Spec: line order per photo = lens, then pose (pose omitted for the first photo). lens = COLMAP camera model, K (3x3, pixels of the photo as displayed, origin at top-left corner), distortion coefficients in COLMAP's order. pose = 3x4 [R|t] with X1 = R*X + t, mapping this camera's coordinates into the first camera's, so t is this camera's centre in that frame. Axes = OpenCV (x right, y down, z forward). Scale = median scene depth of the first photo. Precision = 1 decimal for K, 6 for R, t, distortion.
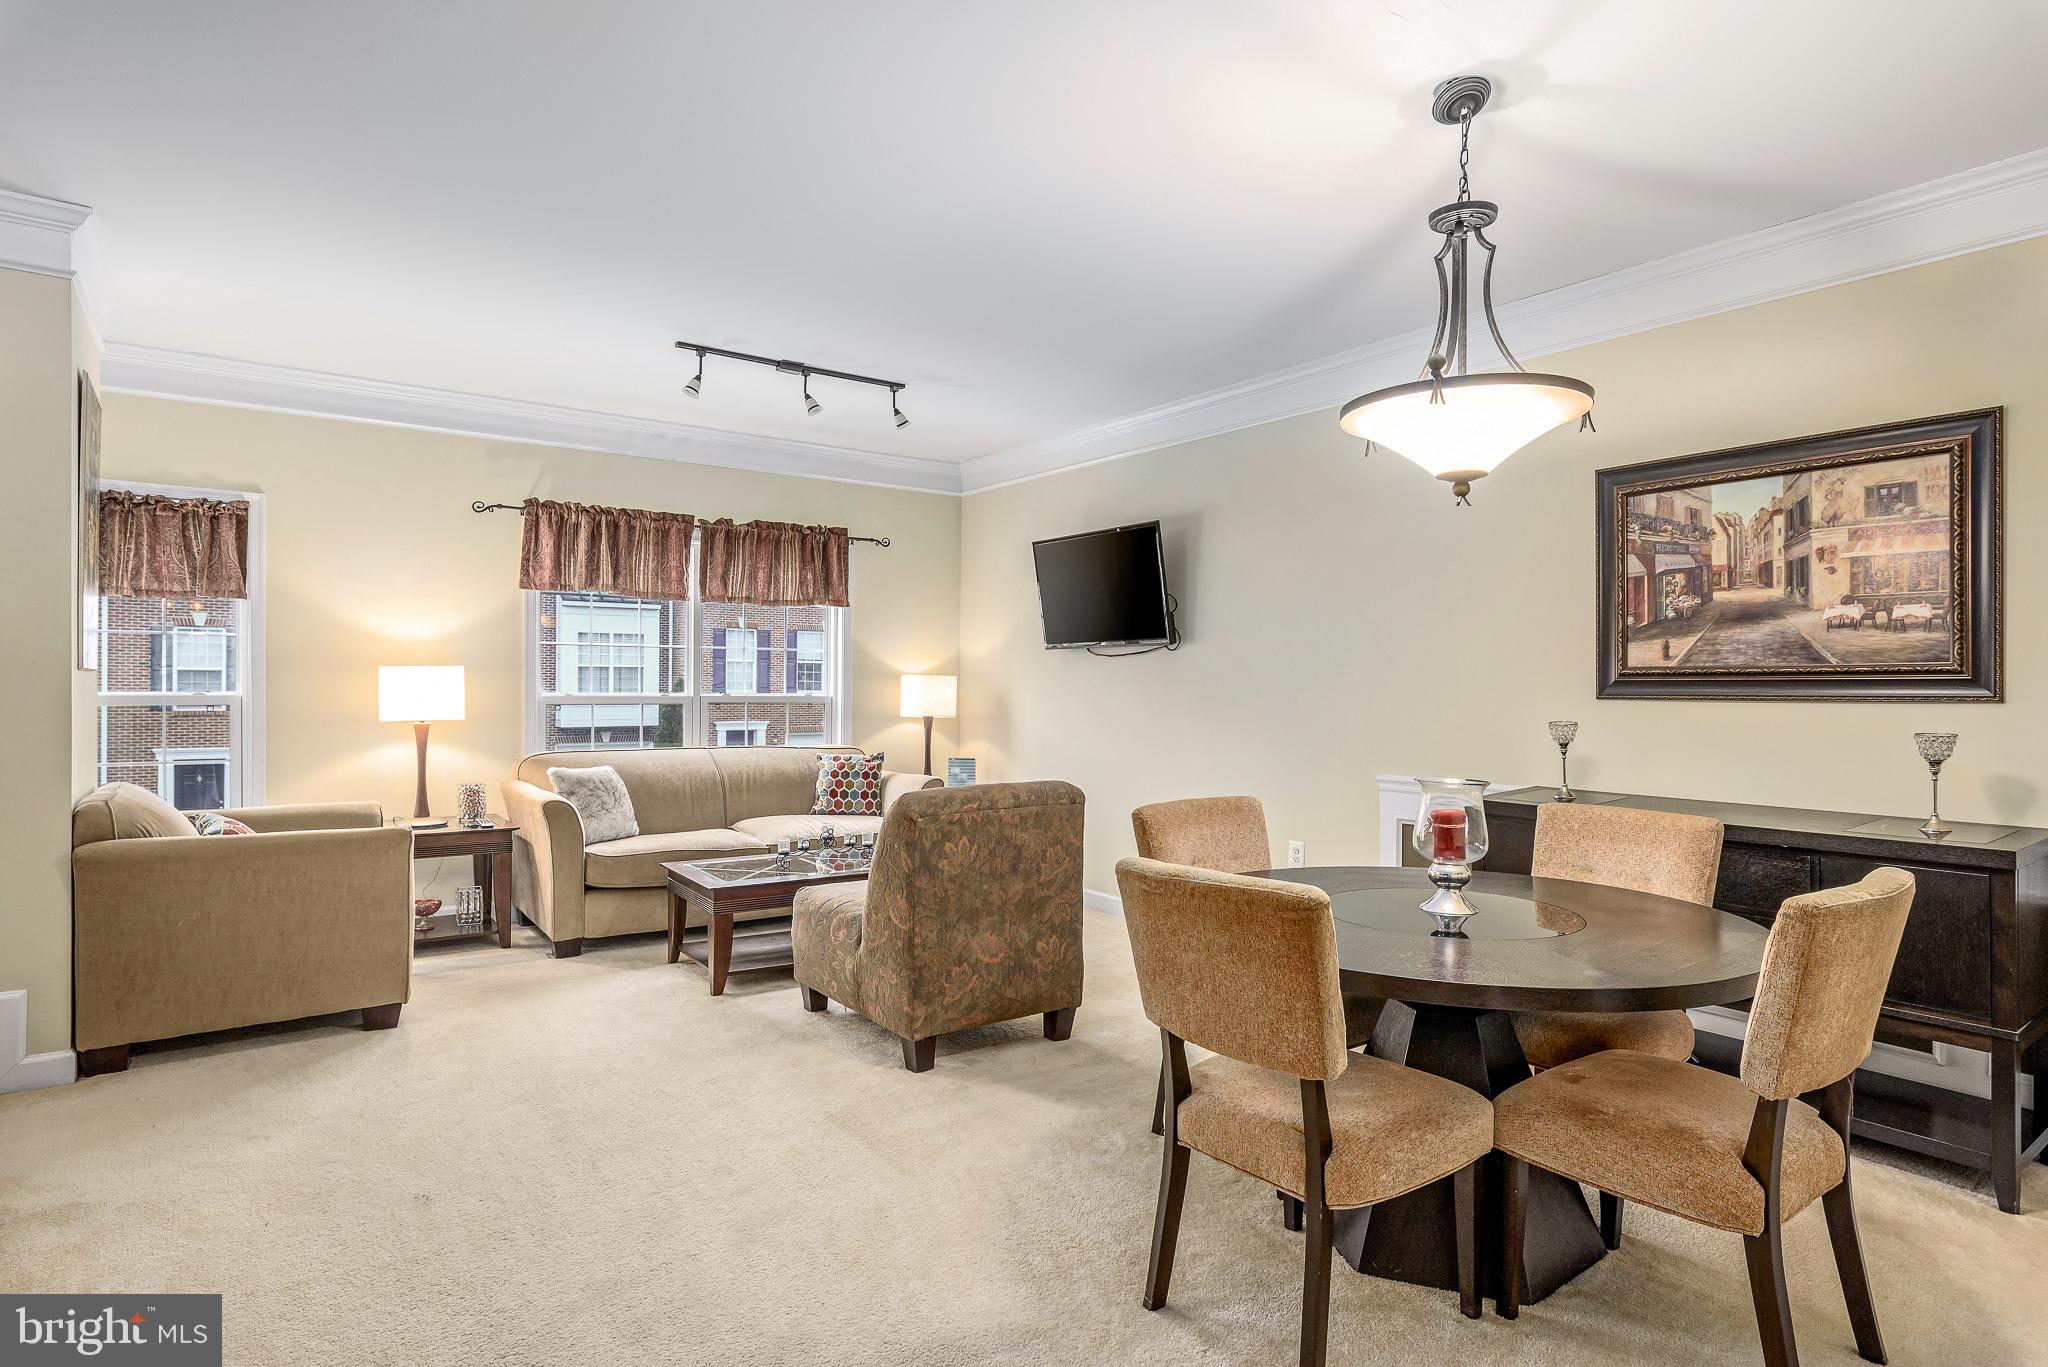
lens RADIAL K [[1133.9, 0, 1024.0], [0, 1133.9, 683.5], [0, 0, 1]] dist [-0.001243, -0.000054]
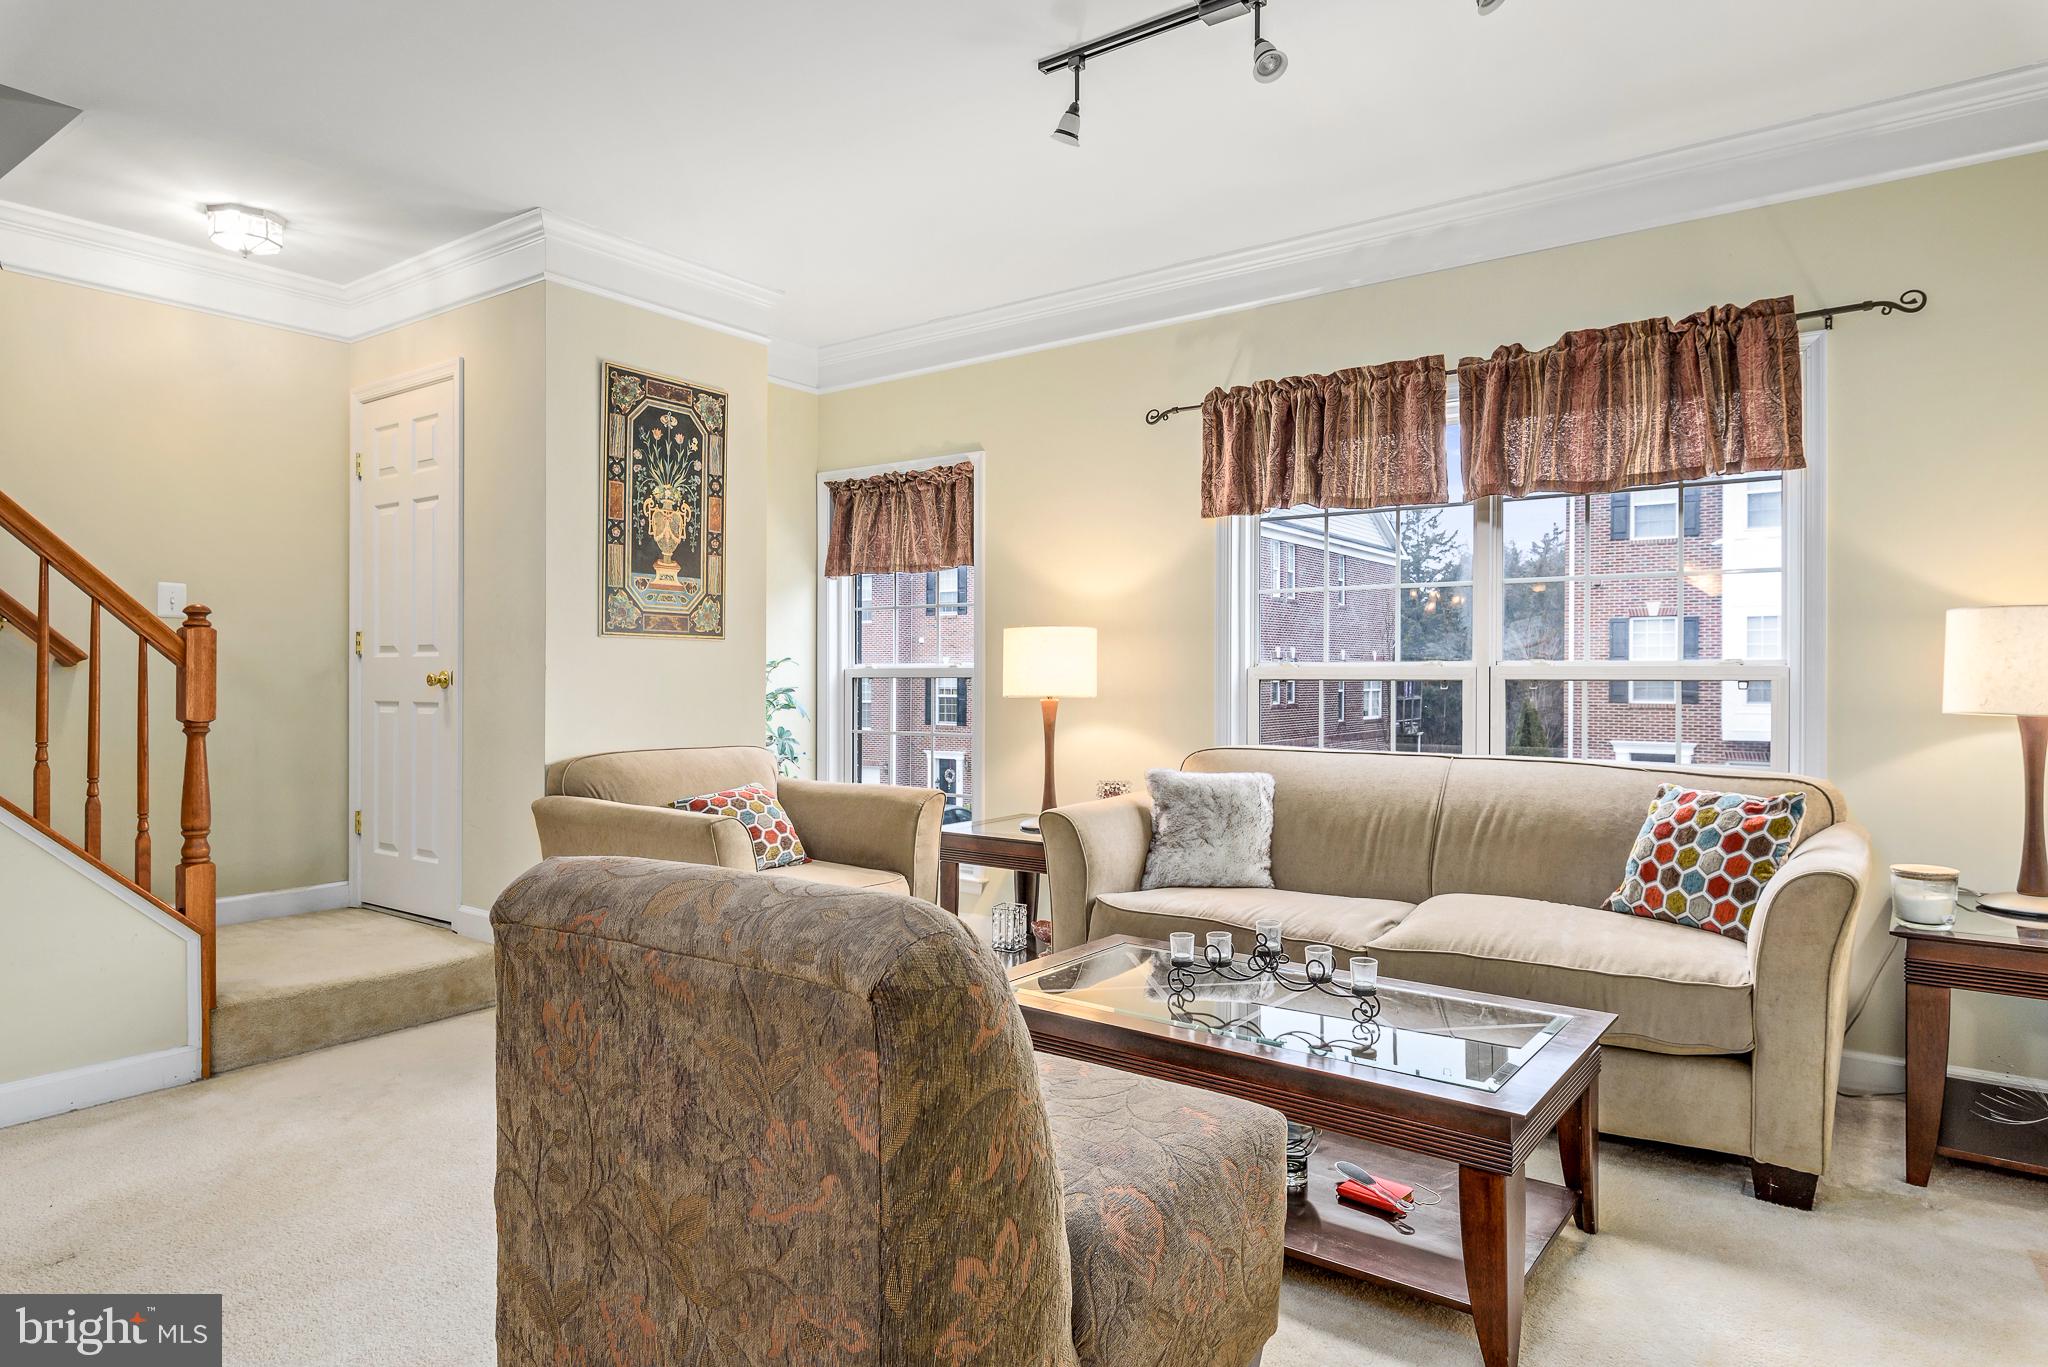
lens RADIAL K [[1181.0, 0, 1024.0], [0, 1181.0, 683.5], [0, 0, 1]] dist [0.003595, 0.001014]
pose [[0.310724, 0.001936, -0.950498, 0.179816], [0.003283, 0.999990, 0.003110, 0.014192], [0.950495, -0.004087, 0.310714, 0.504675]]
